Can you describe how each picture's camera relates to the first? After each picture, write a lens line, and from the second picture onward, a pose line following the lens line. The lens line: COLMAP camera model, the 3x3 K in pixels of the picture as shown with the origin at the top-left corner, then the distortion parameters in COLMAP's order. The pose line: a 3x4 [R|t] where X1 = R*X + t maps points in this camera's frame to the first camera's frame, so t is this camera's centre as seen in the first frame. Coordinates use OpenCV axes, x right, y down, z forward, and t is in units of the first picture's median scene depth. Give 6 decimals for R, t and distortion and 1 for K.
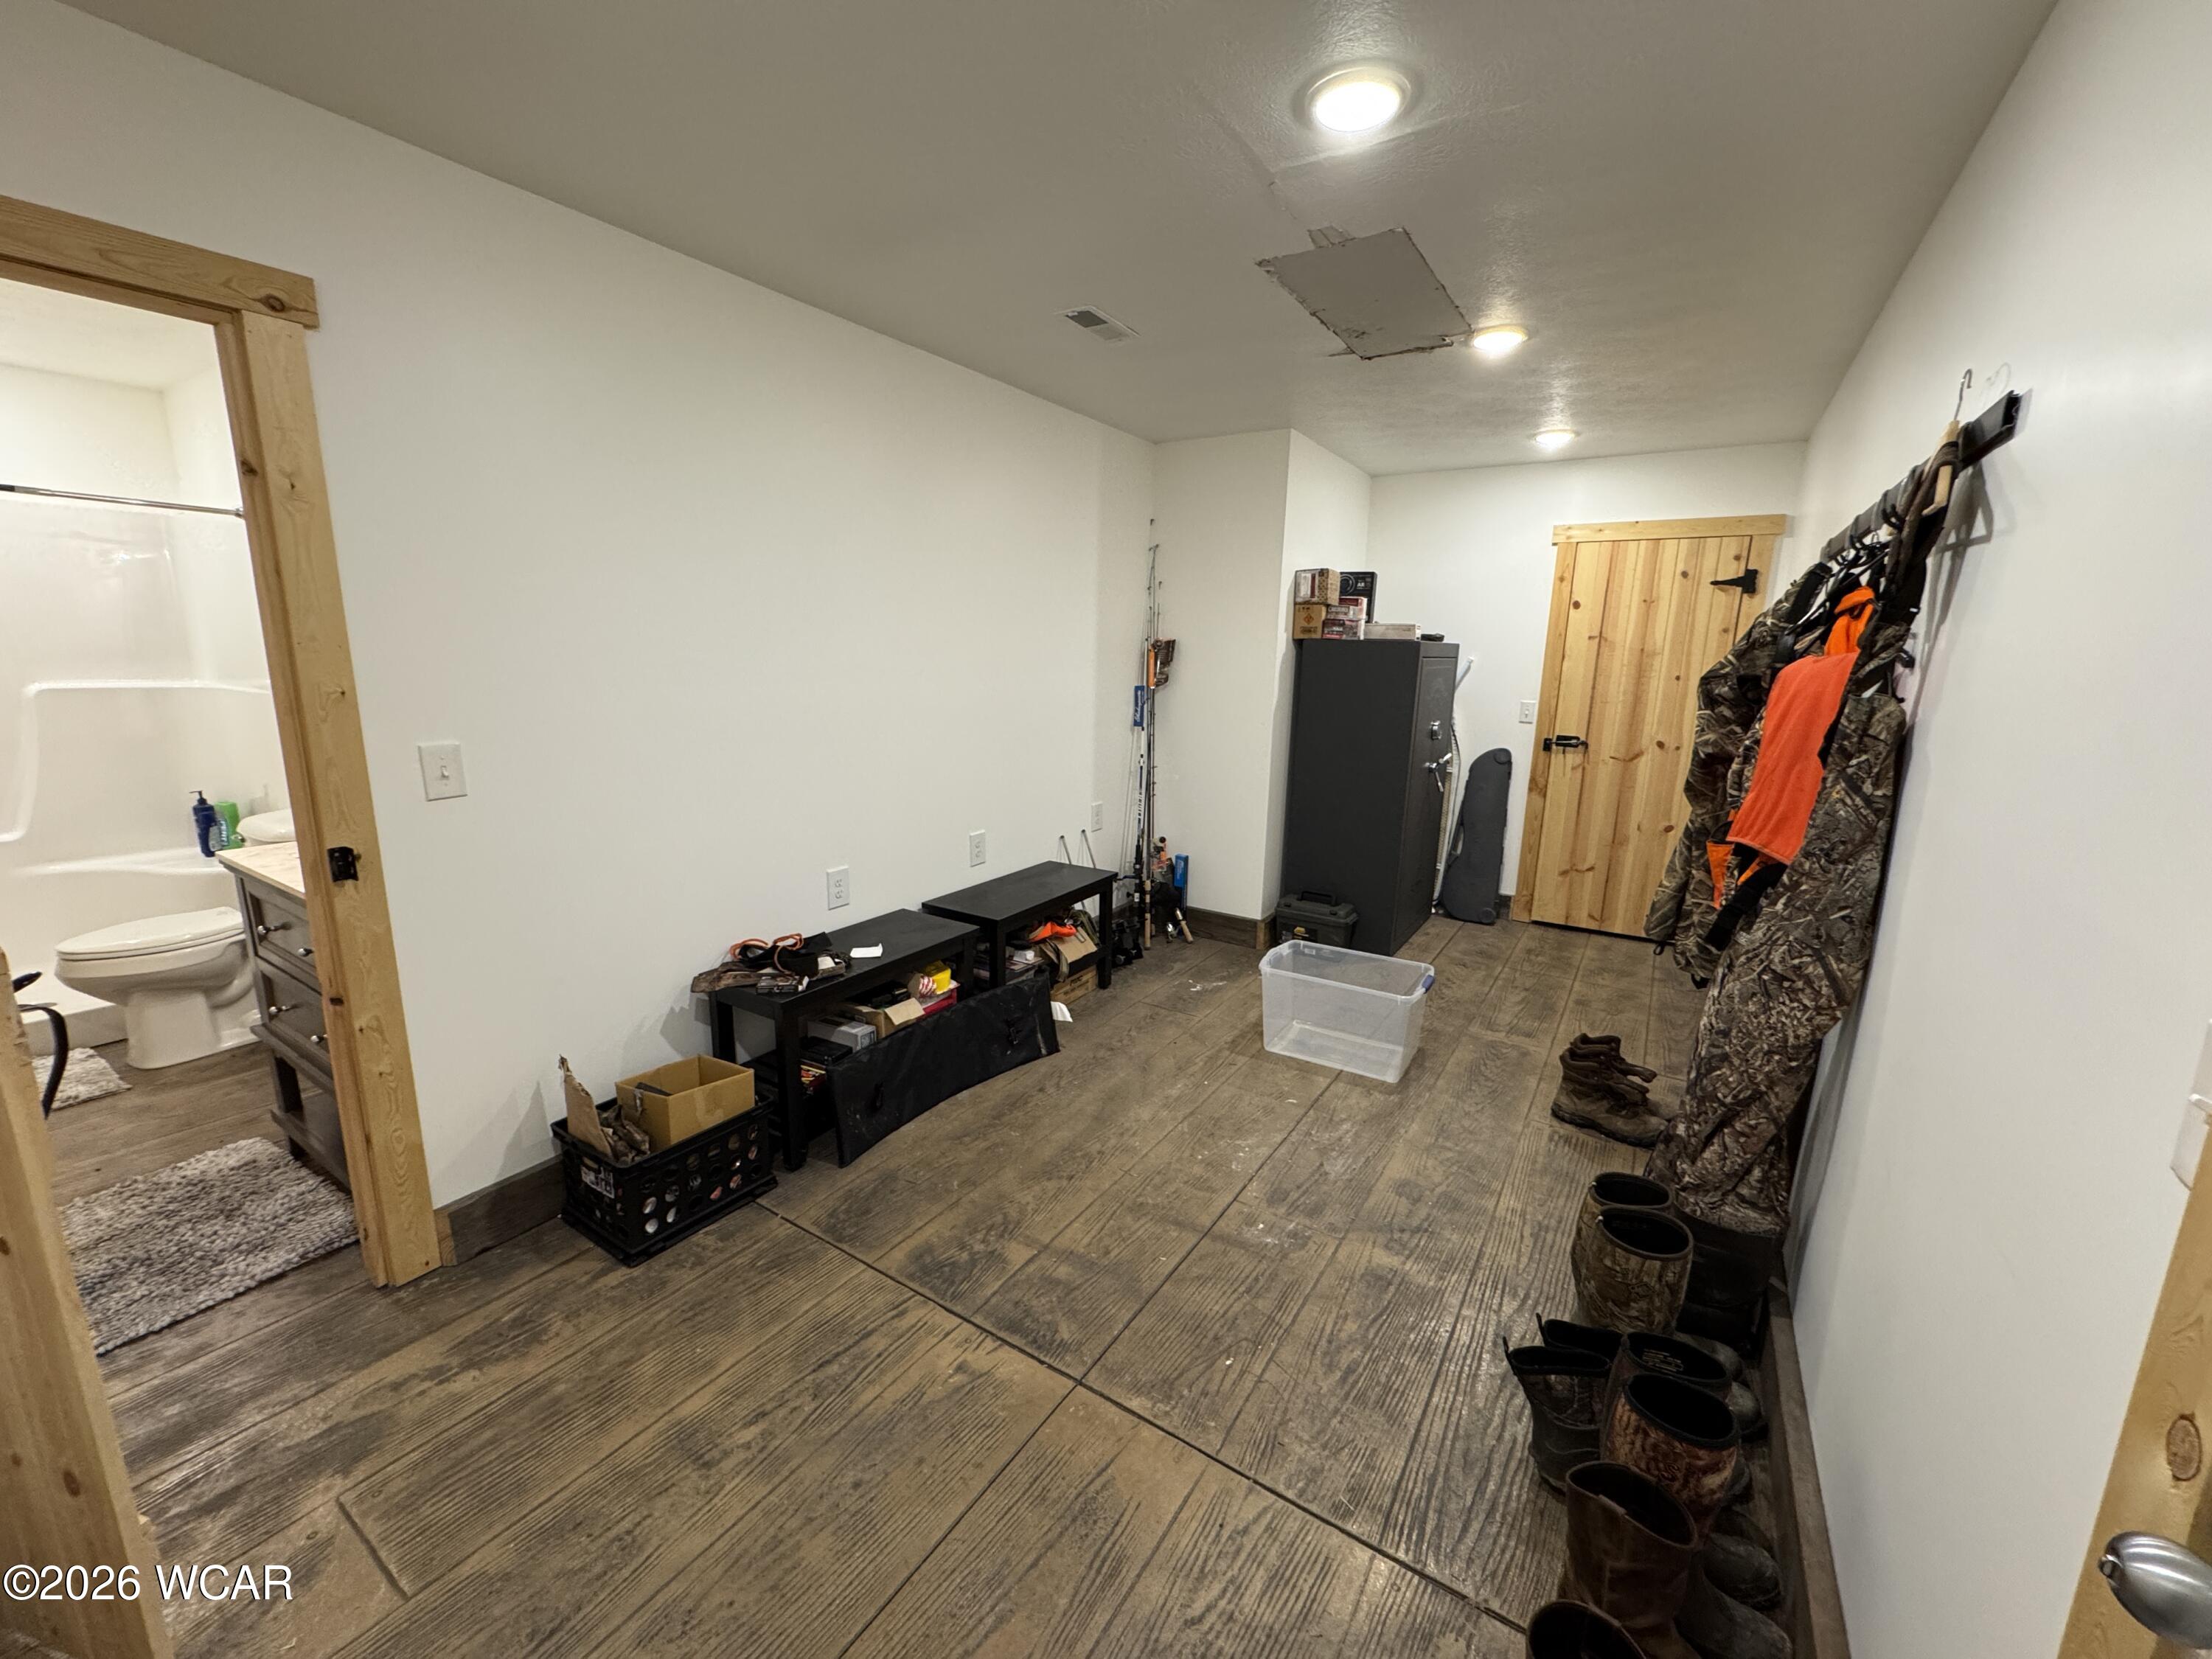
lens RADIAL K [[878.8, 0, 1111.6], [0, 878.8, 825.9], [0, 0, 1]] dist [-0.002655, 0.000362]
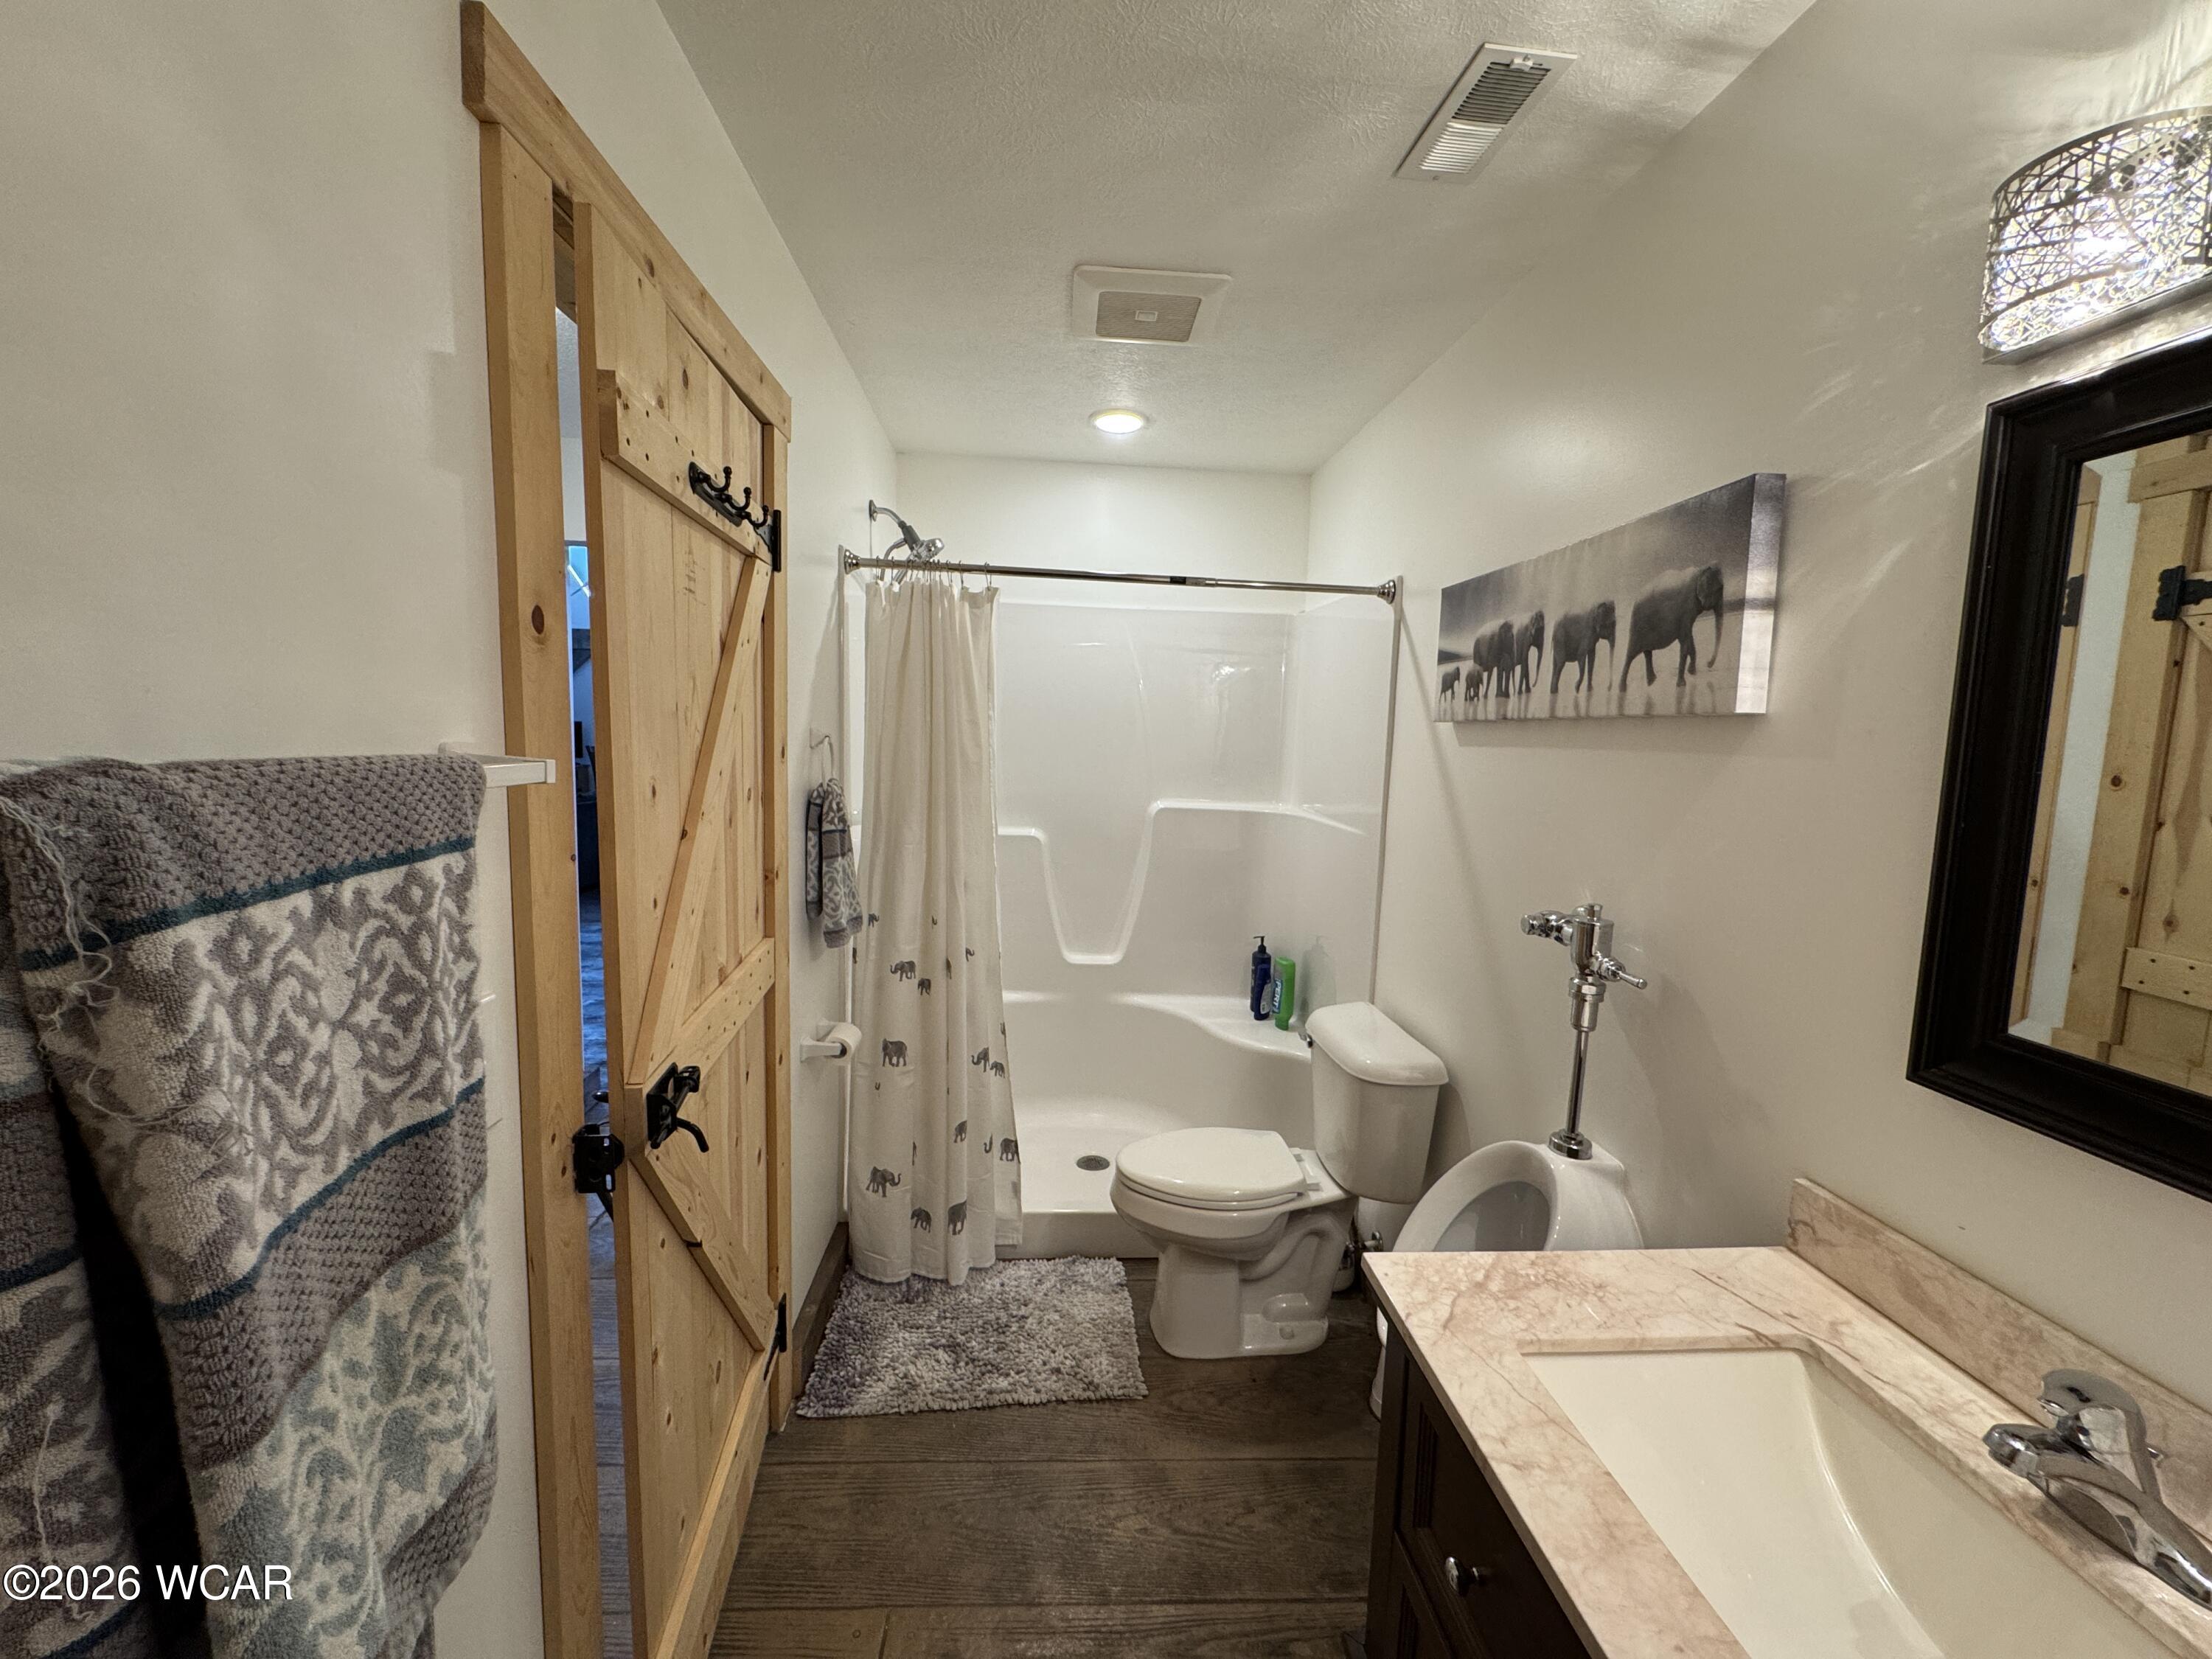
lens RADIAL K [[878.8, 0, 1106.5], [0, 878.8, 825.1], [0, 0, 1]] dist [-0.002655, 0.000362]
pose [[0.597259, 0.087995, -0.797207, -0.351682], [-0.183620, 0.982566, -0.029112, -0.068428], [0.780746, 0.163771, 0.603004, 0.270824]]
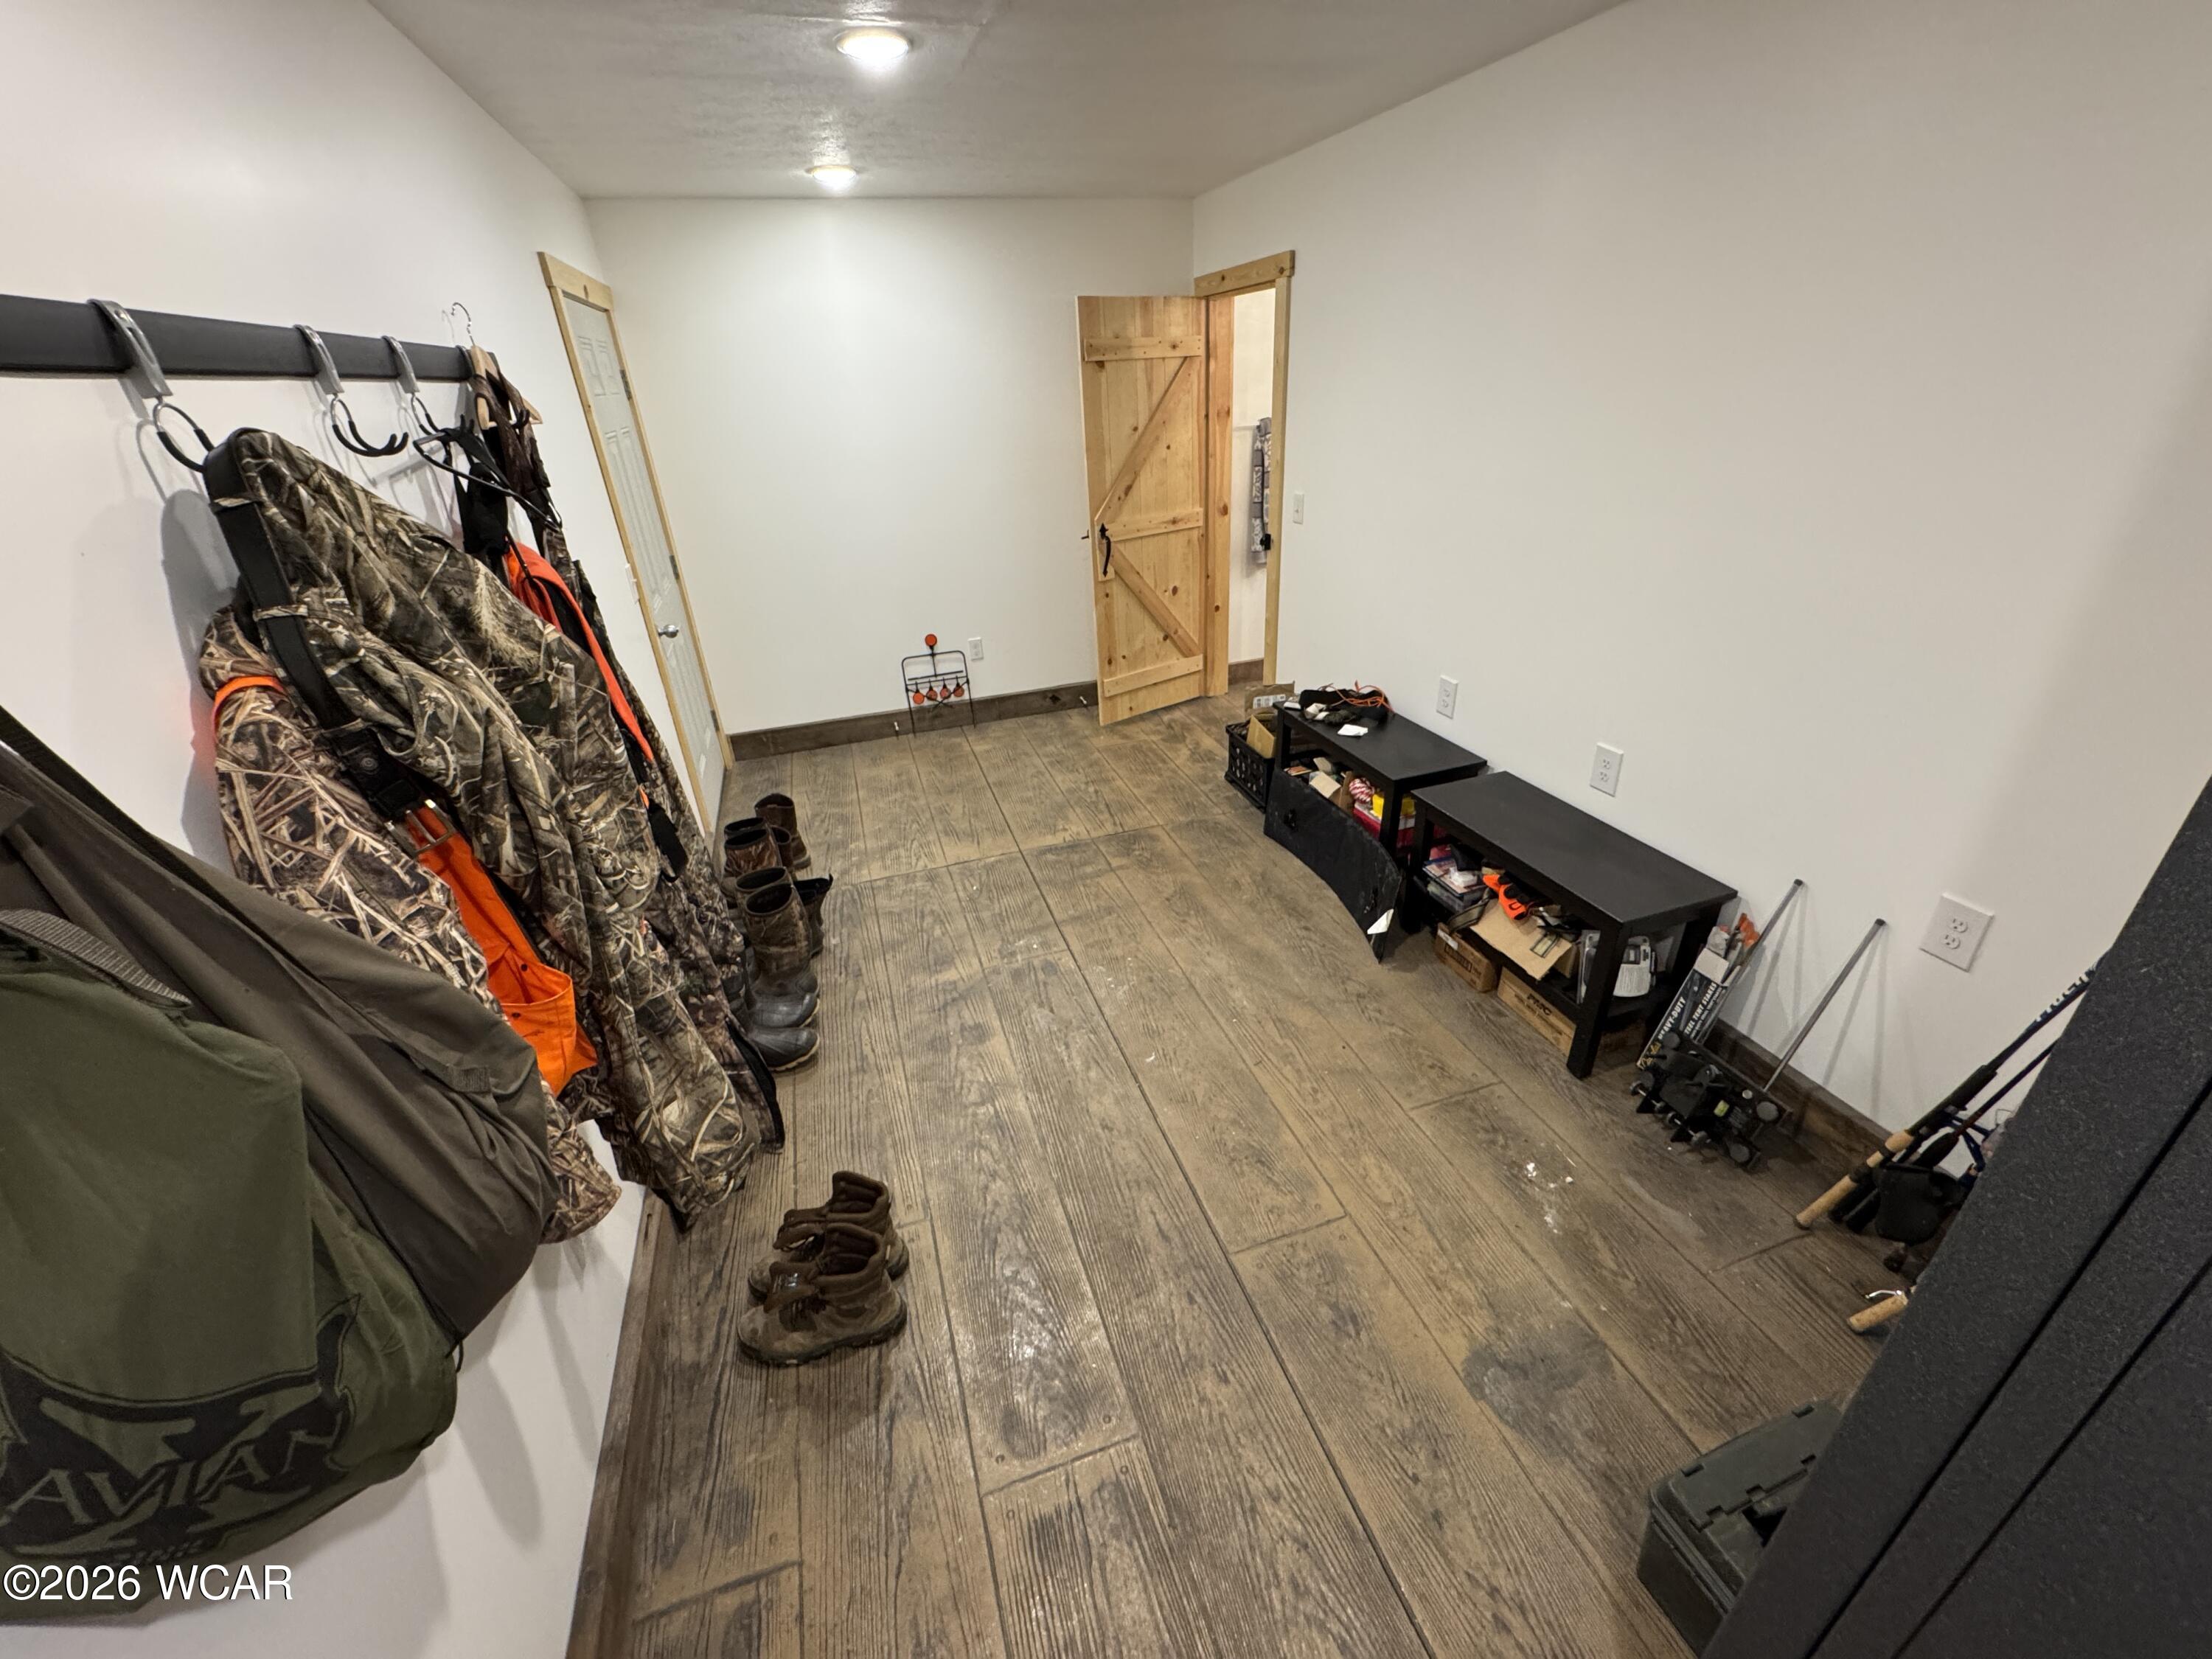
lens RADIAL K [[878.8, 0, 1102.8], [0, 878.8, 828.9], [0, 0, 1]] dist [-0.002655, 0.000362]
pose [[-0.632866, 0.372903, -0.678545, 1.000769], [-0.114691, 0.821559, 0.558468, -0.470555], [0.765719, 0.431259, -0.477168, 1.742553]]
